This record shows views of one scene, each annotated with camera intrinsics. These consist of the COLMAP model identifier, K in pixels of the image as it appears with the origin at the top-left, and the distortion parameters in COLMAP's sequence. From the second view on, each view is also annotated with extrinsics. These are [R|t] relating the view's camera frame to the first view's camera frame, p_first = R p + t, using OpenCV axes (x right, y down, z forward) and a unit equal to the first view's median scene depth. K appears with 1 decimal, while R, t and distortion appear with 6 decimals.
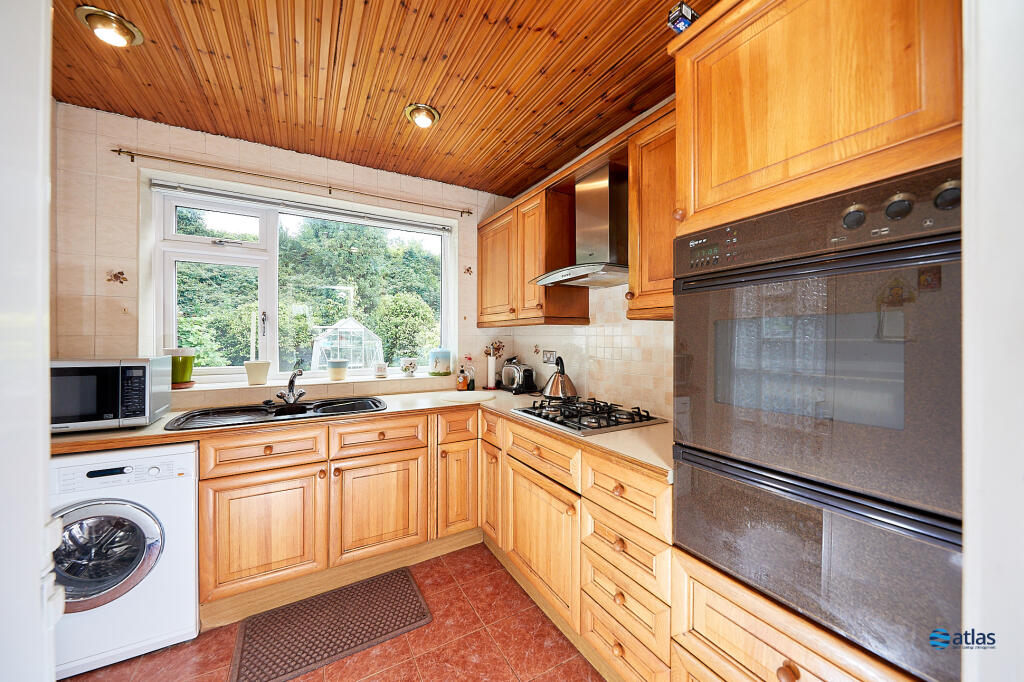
lens RADIAL K [[363.8, 0, 510.8], [0, 363.8, 338.8], [0, 0, 1]] dist [-0.000760, -0.000015]
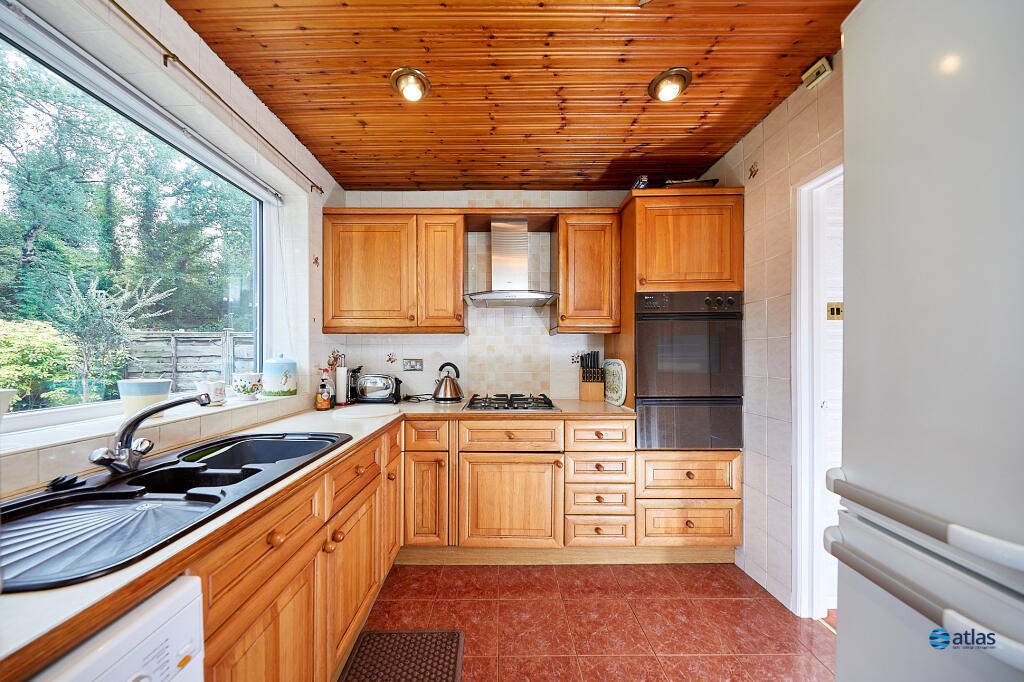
lens RADIAL K [[331.3, 0, 472.0], [0, 331.3, 358.8], [0, 0, 1]] dist [0.002033, 0.000028]
pose [[0.500608, -0.000184, 0.865674, -0.745887], [0.002459, 0.999996, -0.001210, 0.038697], [-0.865671, 0.002734, 0.500606, 0.427543]]
